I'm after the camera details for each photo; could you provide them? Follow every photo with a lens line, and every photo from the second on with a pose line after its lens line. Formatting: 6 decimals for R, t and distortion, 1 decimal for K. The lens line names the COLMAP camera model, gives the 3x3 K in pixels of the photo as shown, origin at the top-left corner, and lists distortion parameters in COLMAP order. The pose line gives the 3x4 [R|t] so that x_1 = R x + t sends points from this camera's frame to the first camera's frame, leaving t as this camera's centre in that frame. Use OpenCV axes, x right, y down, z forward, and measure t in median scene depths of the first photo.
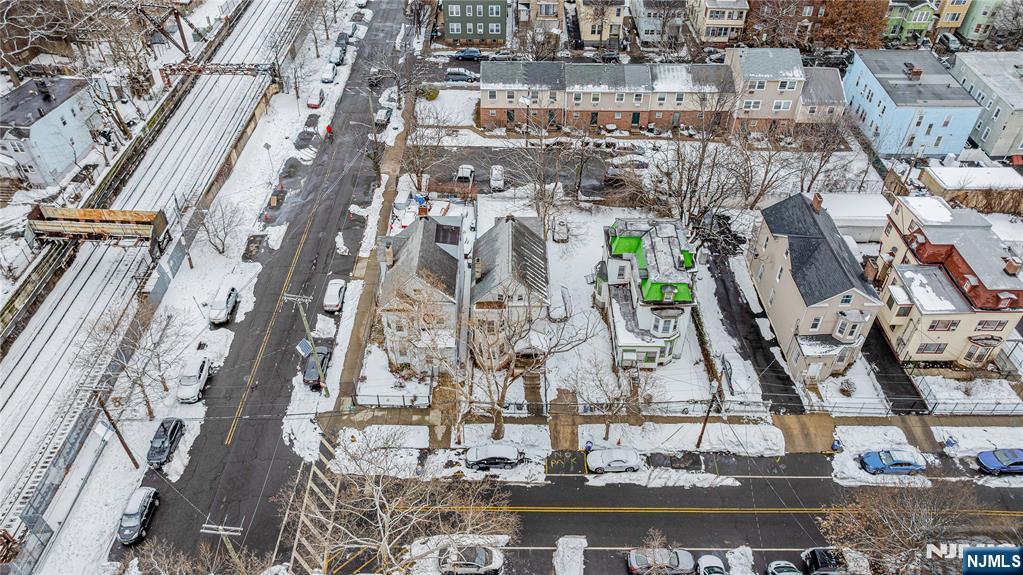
lens RADIAL K [[718.4, 0, 515.0], [0, 718.4, 284.5], [0, 0, 1]] dist [-0.018073, 0.005827]
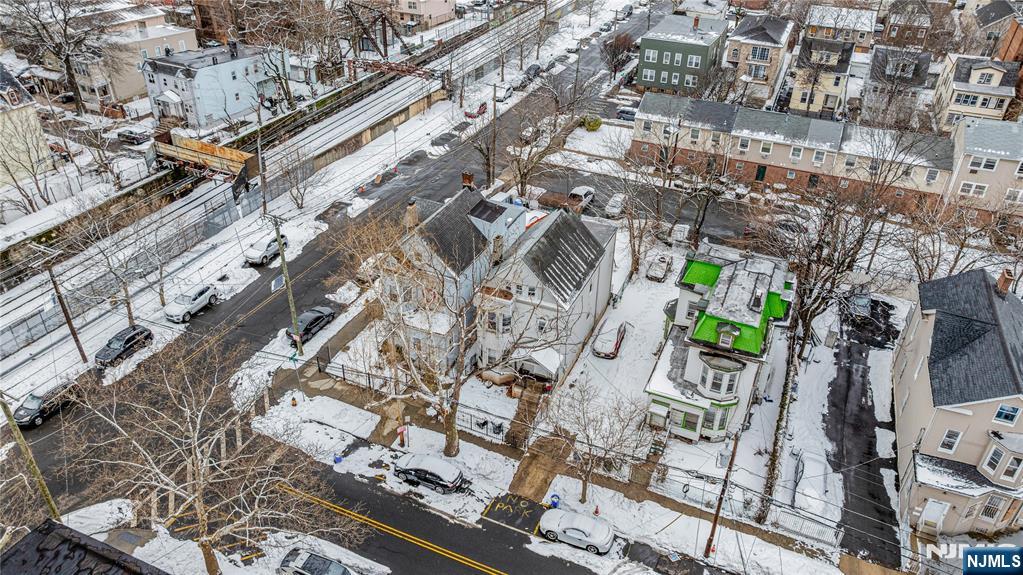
lens RADIAL K [[718.4, 0, 515.0], [0, 718.4, 284.5], [0, 0, 1]] dist [-0.018073, 0.005827]
pose [[0.916837, 0.224102, -0.330436, 0.199832], [-0.273165, 0.955682, -0.109786, 0.082094], [0.291188, 0.190919, 0.937422, 0.206137]]
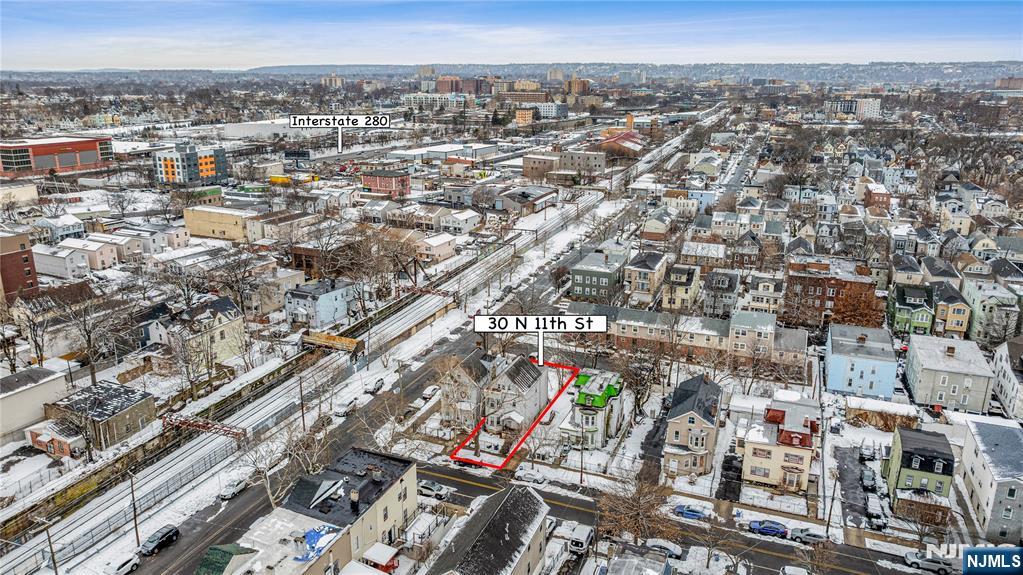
lens RADIAL K [[718.4, 0, 515.0], [0, 718.4, 284.5], [0, 0, 1]] dist [-0.018073, 0.005827]
pose [[0.931378, 0.099903, -0.350077, 0.516090], [-0.237435, 0.895641, -0.376100, 0.378441], [0.275970, 0.433412, 0.857901, -0.559716]]
